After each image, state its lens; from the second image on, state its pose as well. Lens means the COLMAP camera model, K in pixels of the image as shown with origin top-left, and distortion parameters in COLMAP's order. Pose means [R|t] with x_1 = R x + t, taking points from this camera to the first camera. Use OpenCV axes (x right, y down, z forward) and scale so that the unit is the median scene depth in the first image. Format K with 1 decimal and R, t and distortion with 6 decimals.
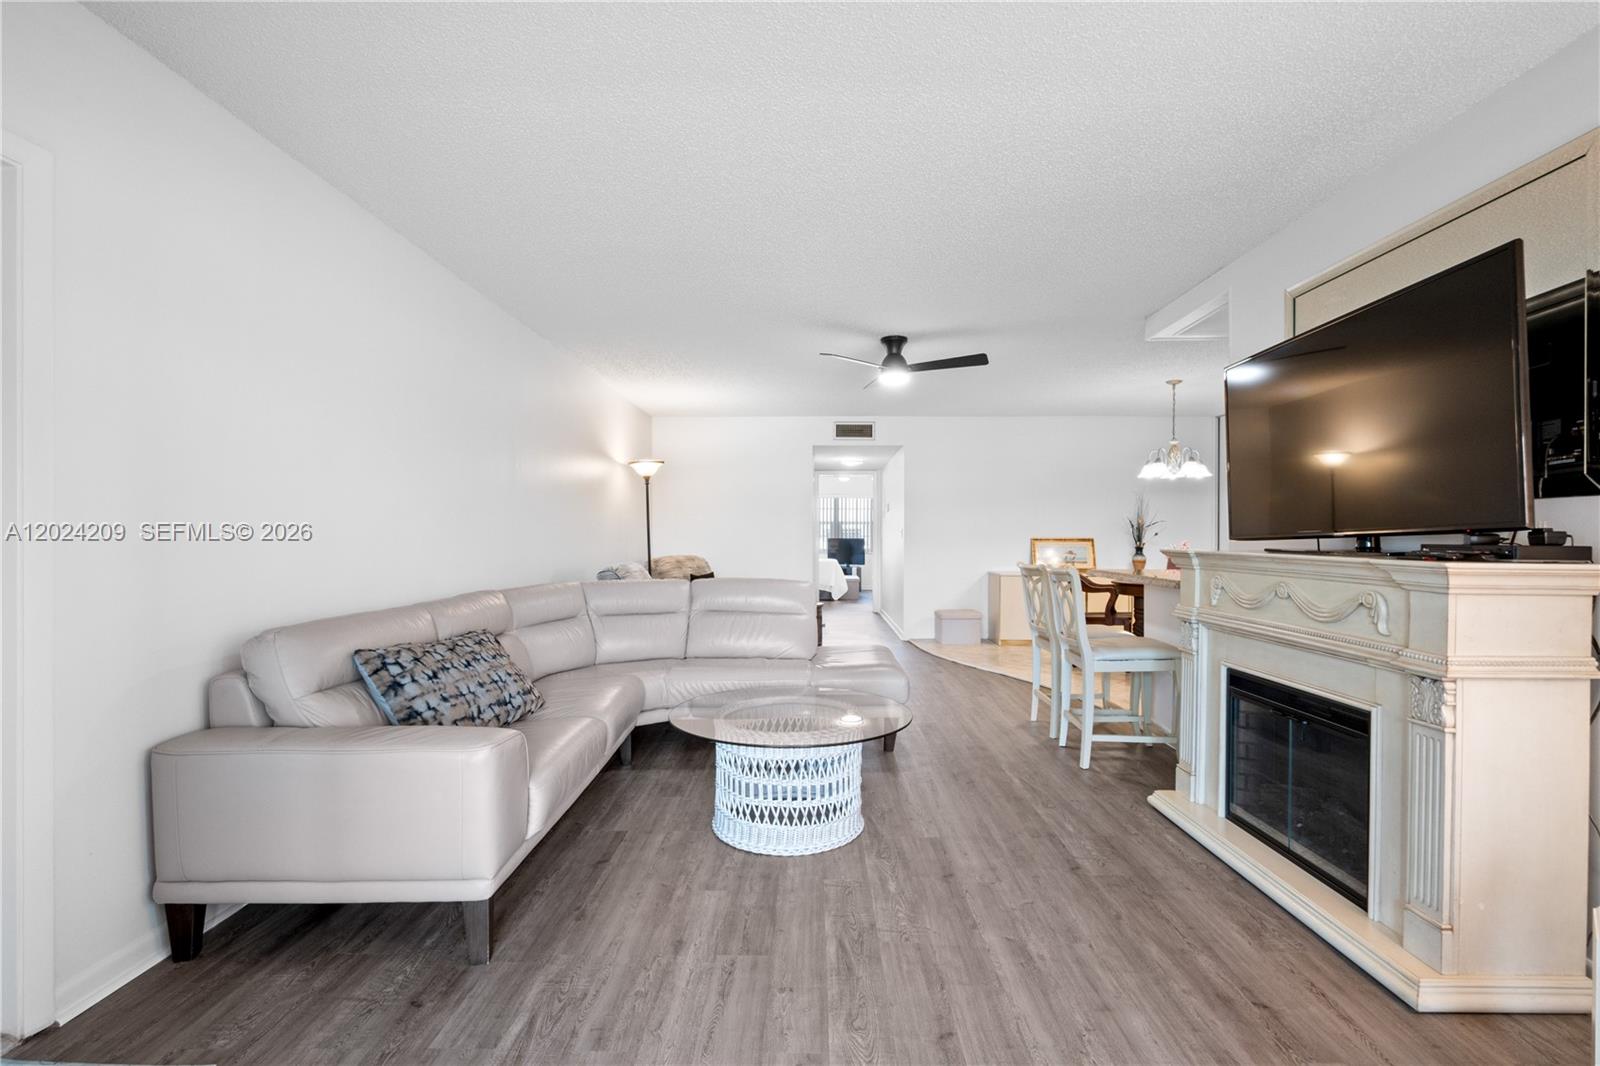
lens RADIAL K [[736.5, 0, 802.5], [0, 736.5, 533.0], [0, 0, 1]] dist [-0.004712, 0.002368]
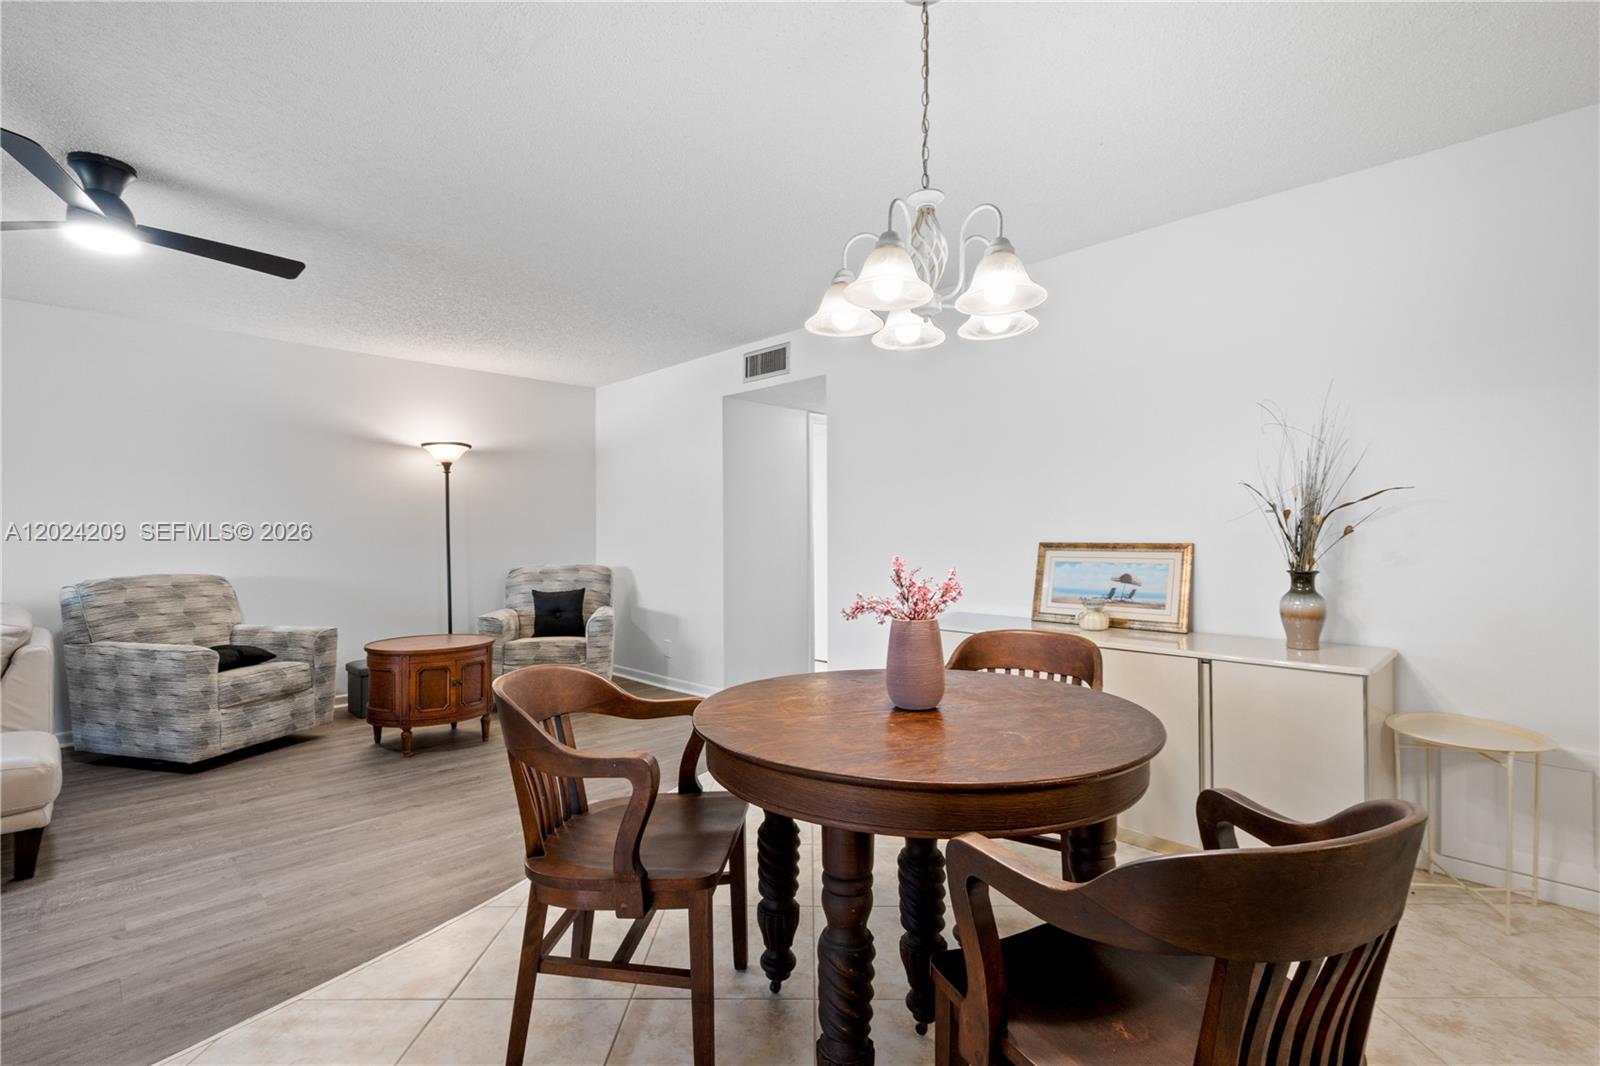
lens RADIAL K [[736.5, 0, 819.7], [0, 736.5, 539.3], [0, 0, 1]] dist [-0.004712, 0.002368]
pose [[0.727049, -0.004150, -0.686573, 0.515434], [0.008933, 0.999954, 0.003416, 0.002179], [0.686527, -0.008617, 0.727053, 0.600108]]
